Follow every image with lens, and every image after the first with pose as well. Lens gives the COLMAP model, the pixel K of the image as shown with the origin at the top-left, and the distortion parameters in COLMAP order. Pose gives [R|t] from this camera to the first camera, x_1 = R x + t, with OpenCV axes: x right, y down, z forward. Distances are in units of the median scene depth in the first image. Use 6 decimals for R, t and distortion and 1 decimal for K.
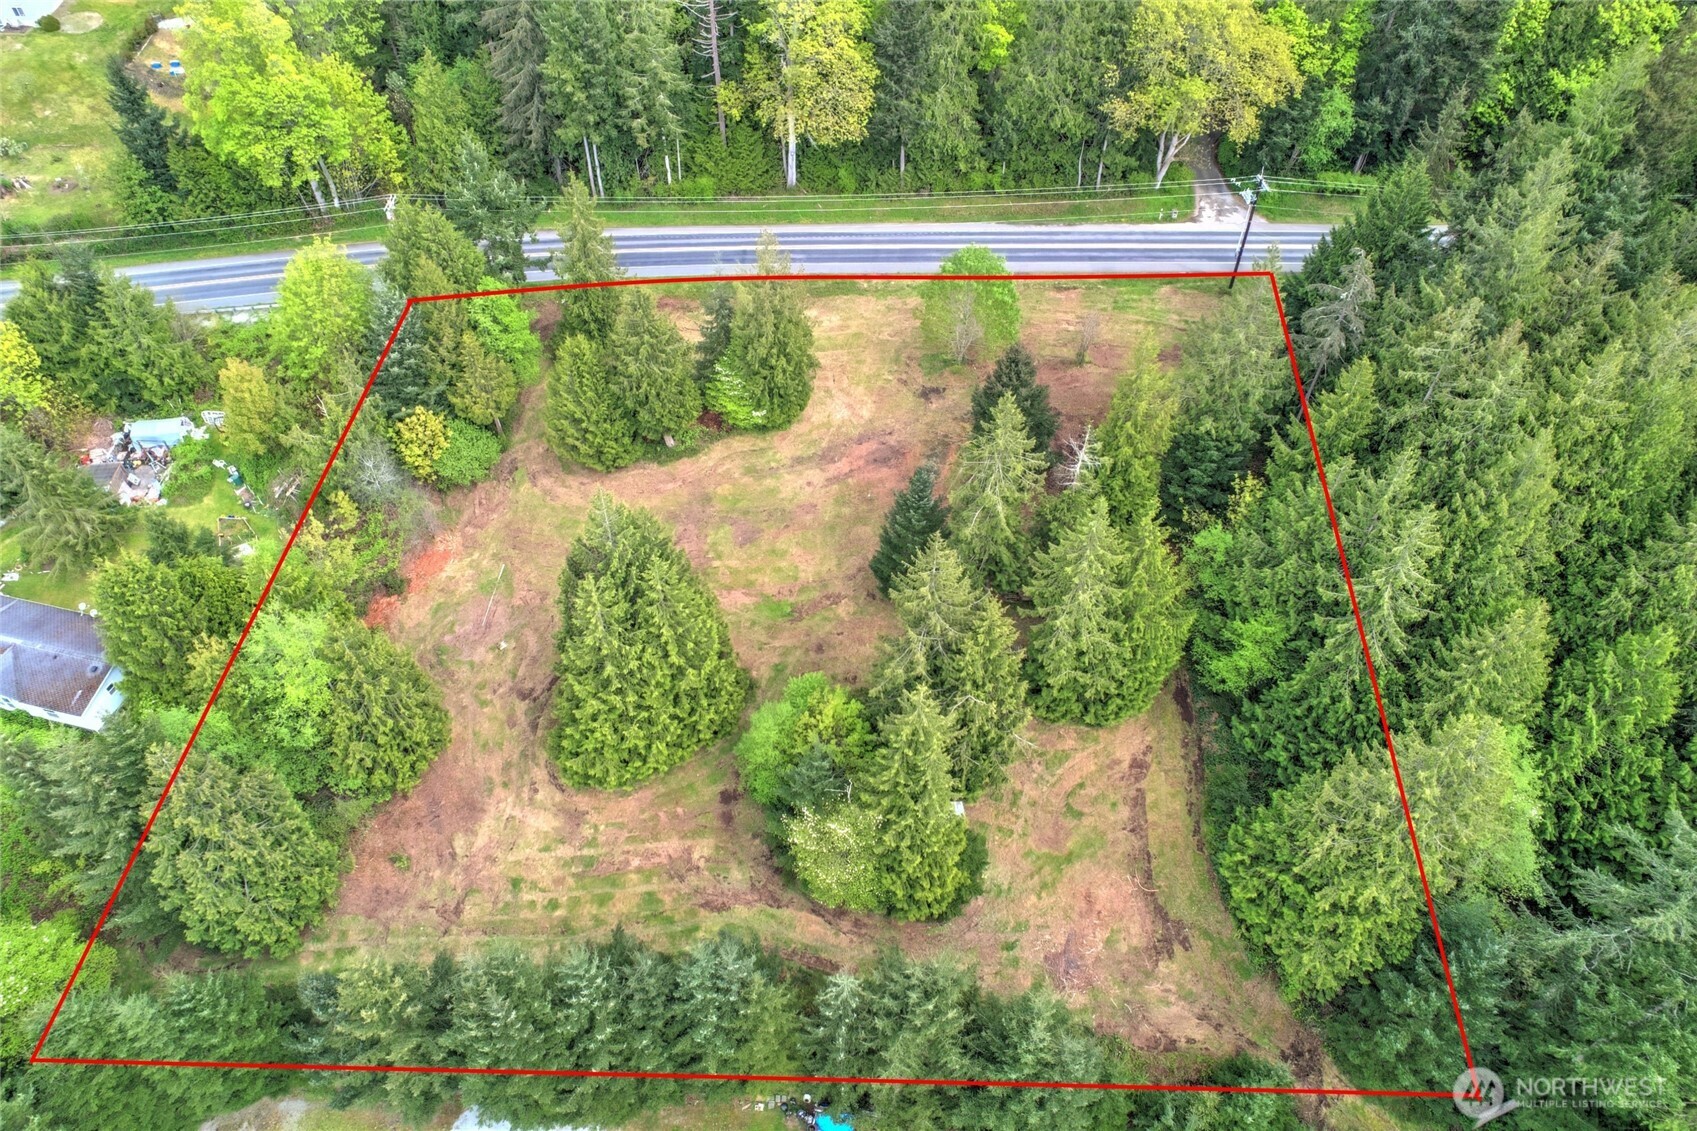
lens RADIAL K [[1089.7, 0, 848.5], [0, 1089.7, 565.5], [0, 0, 1]] dist [-0.052116, -0.001296]
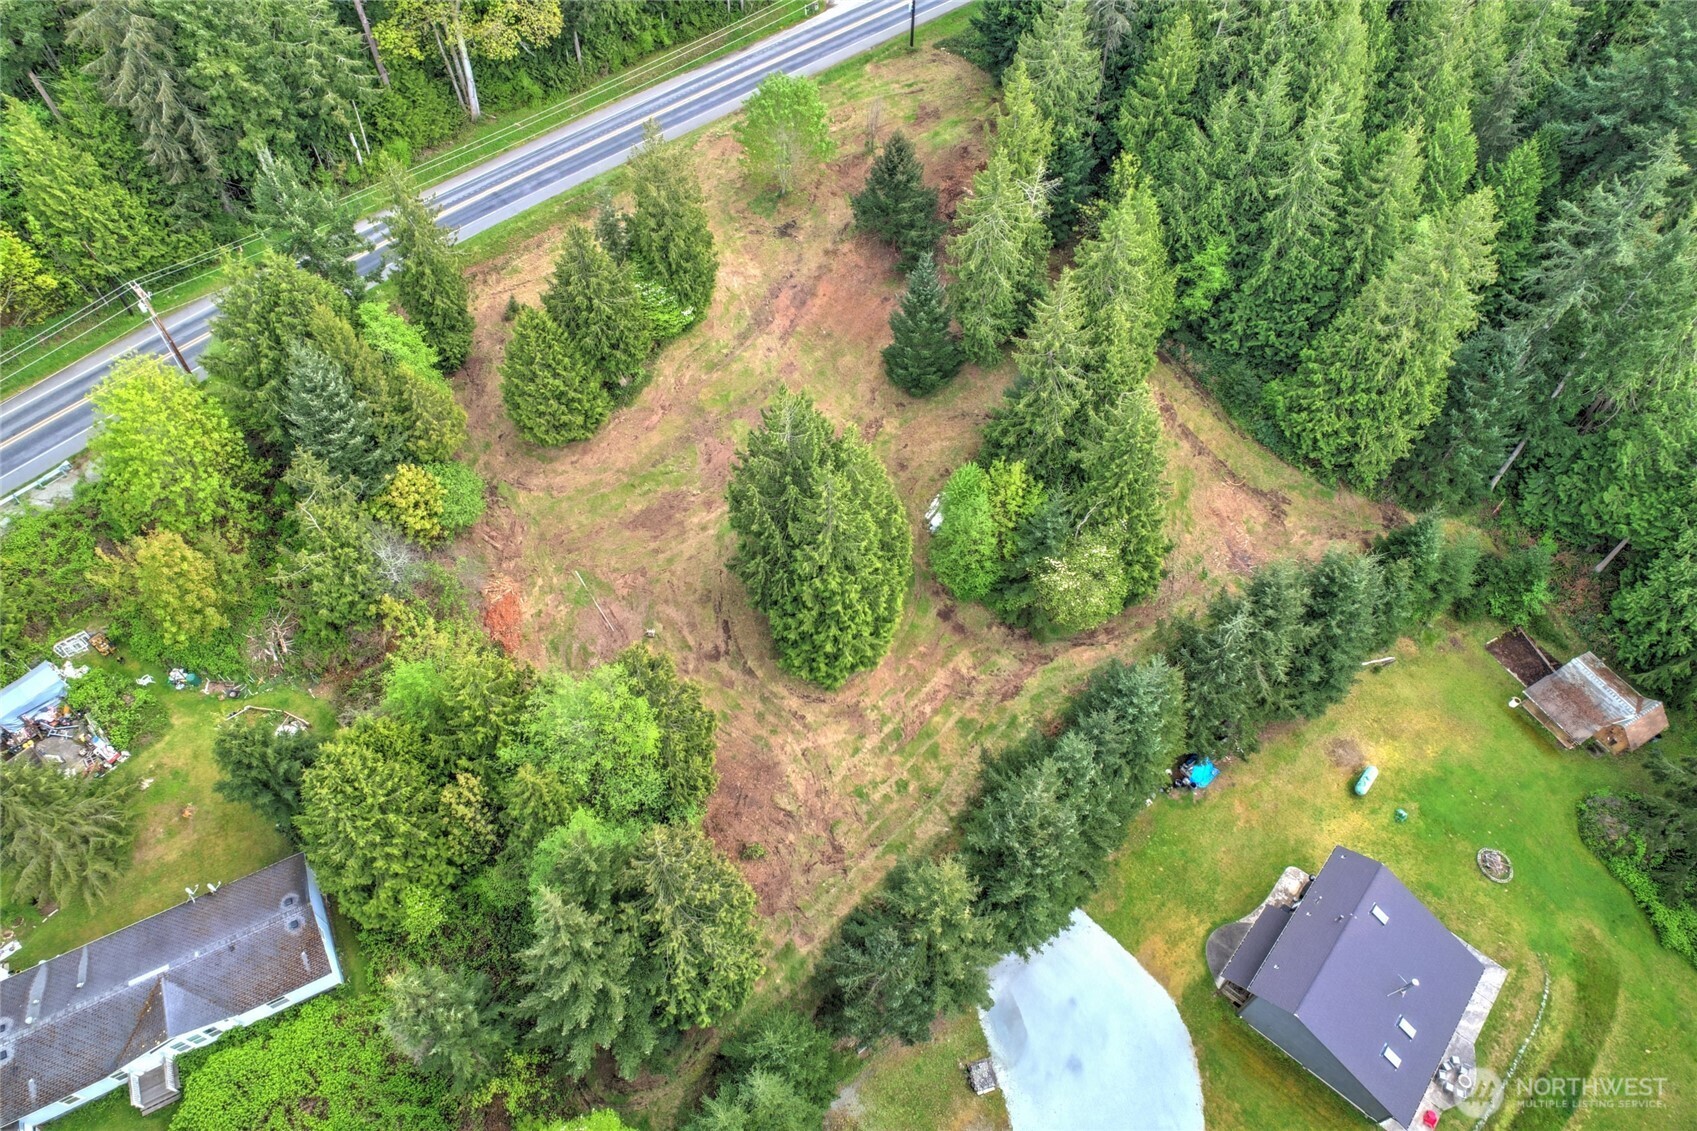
lens RADIAL K [[1088.1, 0, 848.5], [0, 1088.1, 565.5], [0, 0, 1]] dist [-0.080658, 0.073234]
pose [[0.750635, -0.531524, 0.392465, -0.598556], [0.490334, 0.846275, 0.208308, -0.098529], [-0.442854, 0.036075, 0.895868, 0.094875]]
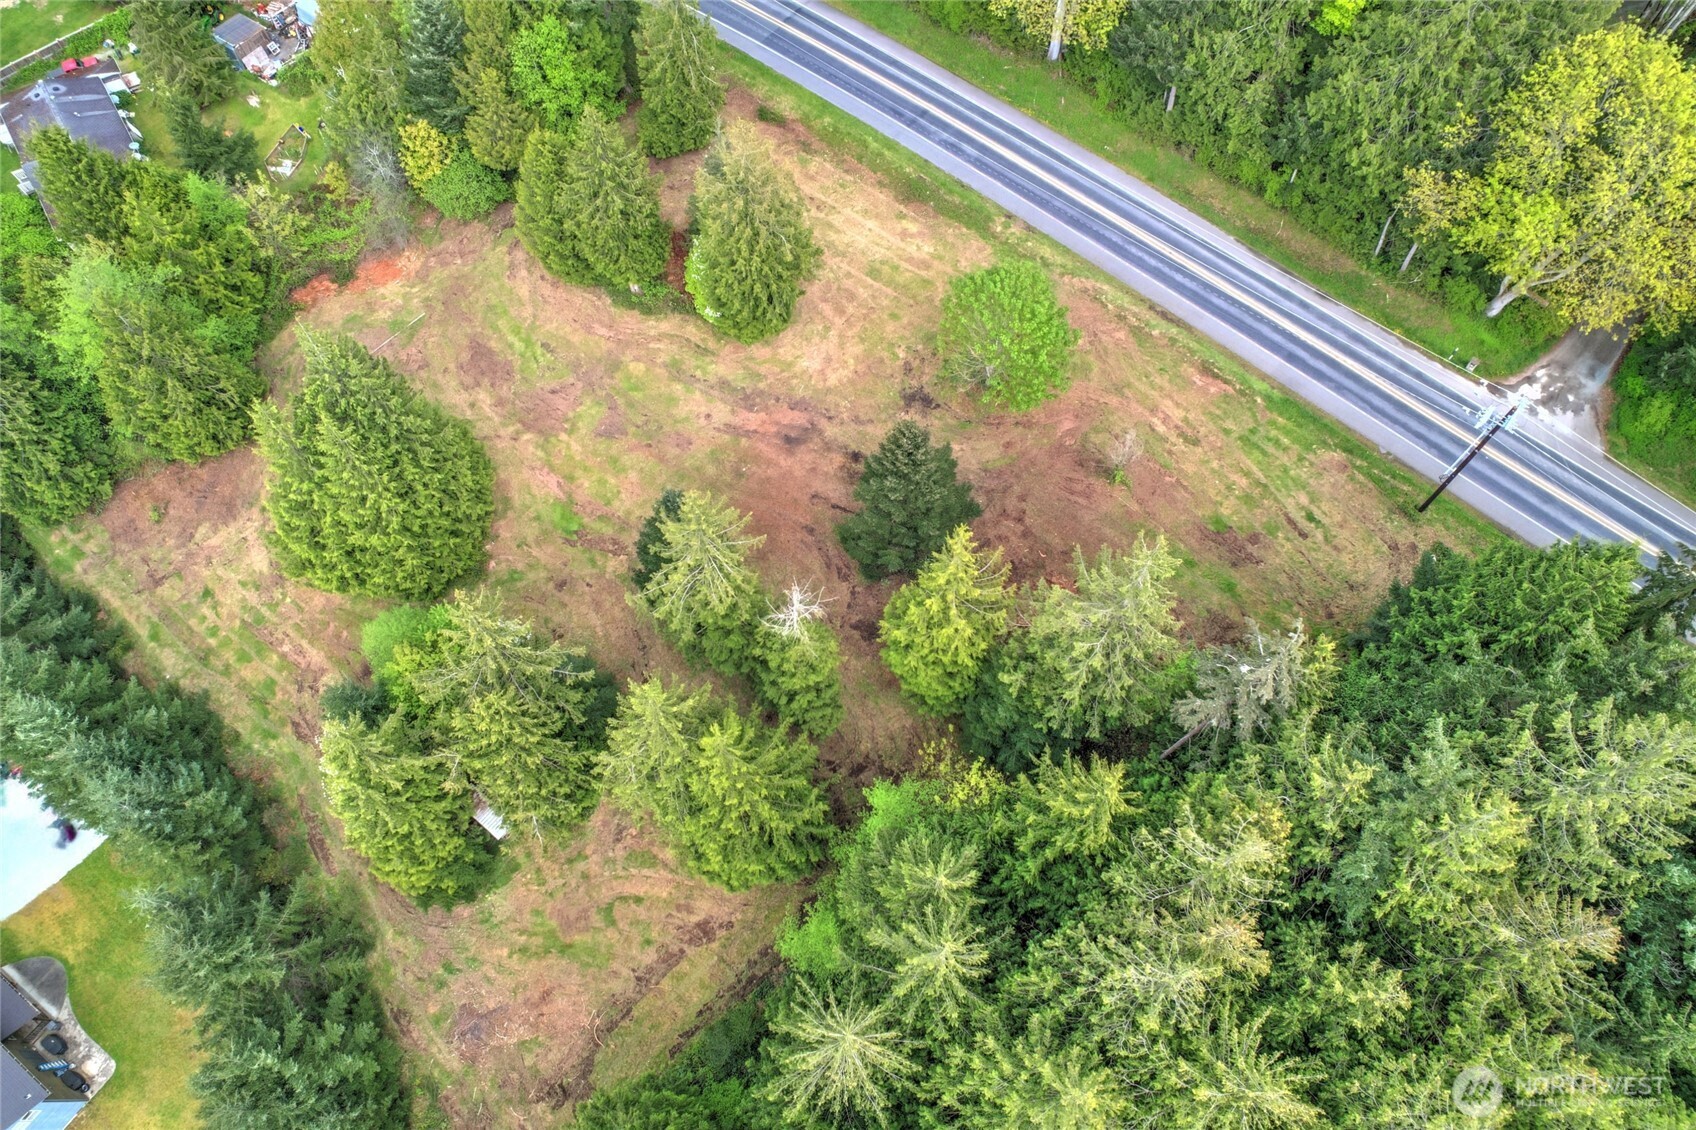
lens RADIAL K [[1087.4, 0, 848.0], [0, 1087.4, 565.0], [0, 0, 1]] dist [-0.080658, 0.073234]
pose [[0.733768, 0.604817, -0.309483, 0.467187], [-0.501822, 0.789559, 0.353229, -0.419614], [0.457994, -0.103883, 0.882864, 0.363328]]
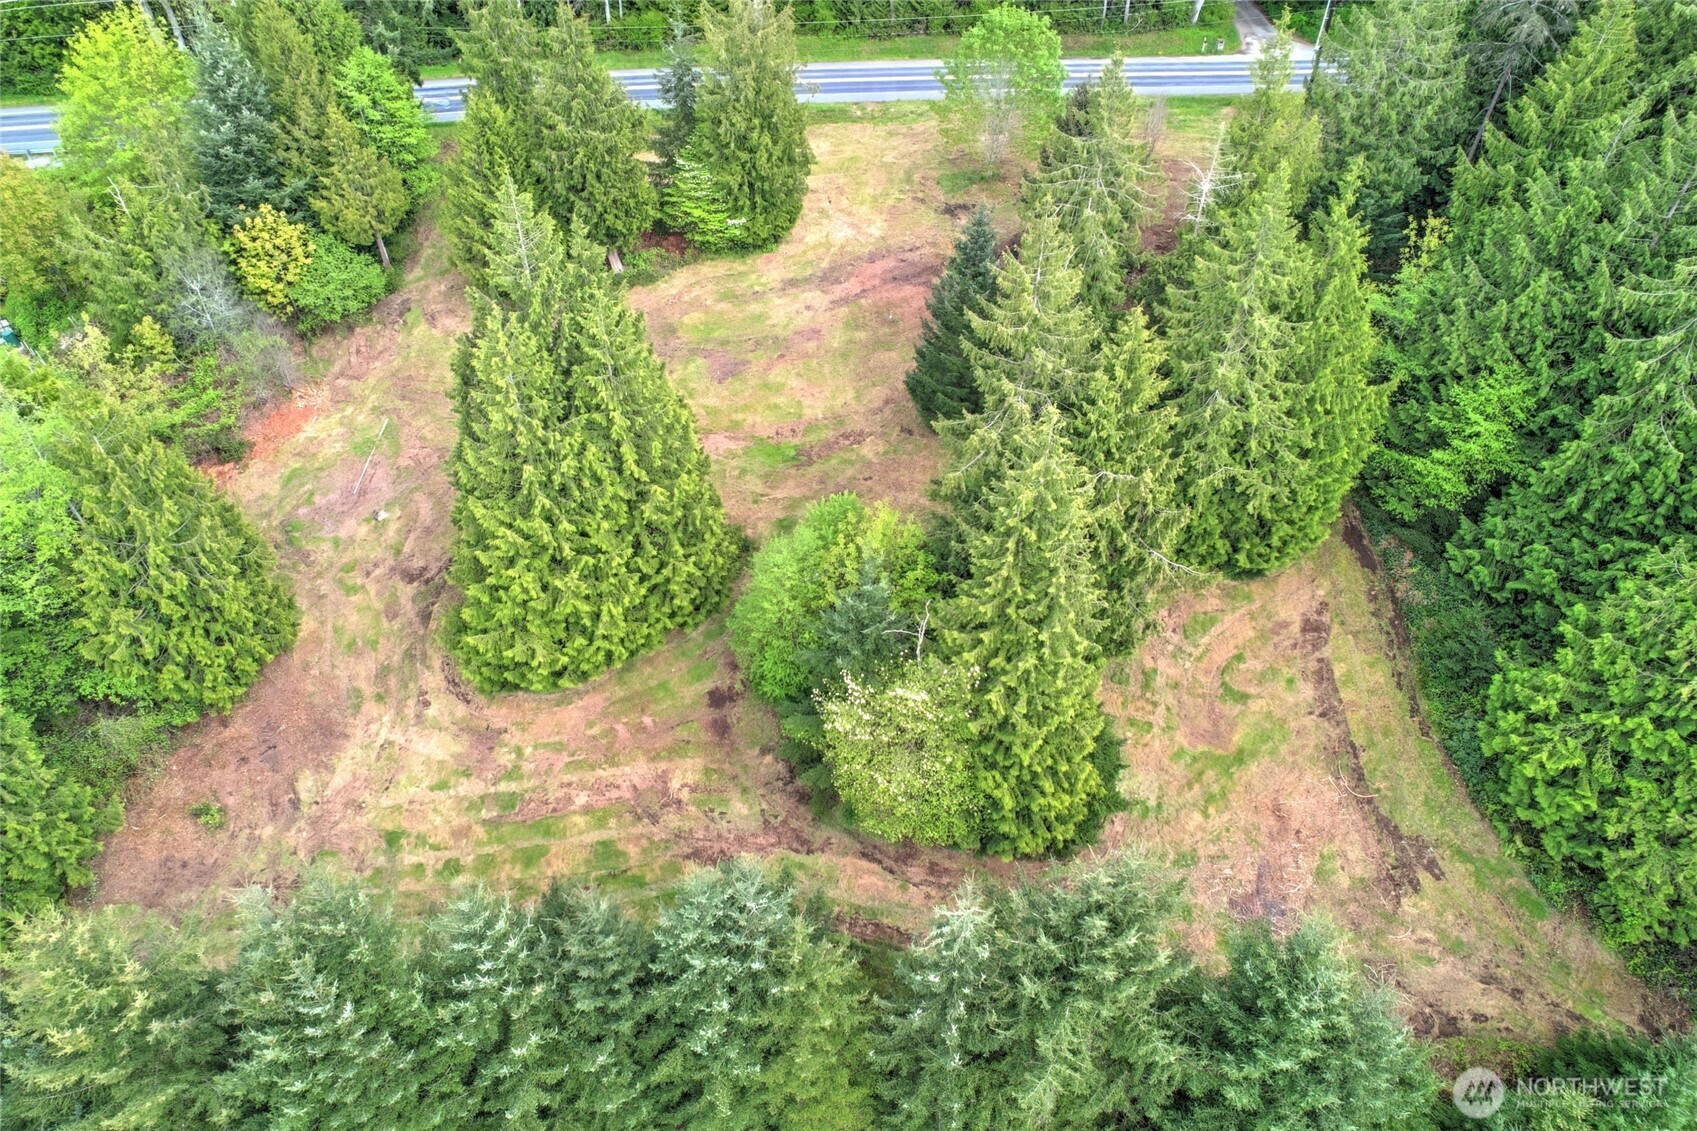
lens RADIAL K [[1088.1, 0, 848.5], [0, 1088.1, 565.5], [0, 0, 1]] dist [-0.080658, 0.073234]
pose [[0.997998, -0.045223, 0.044224, -0.061225], [0.048526, 0.995872, -0.076714, 0.195702], [-0.040572, 0.078706, 0.996072, 0.348651]]
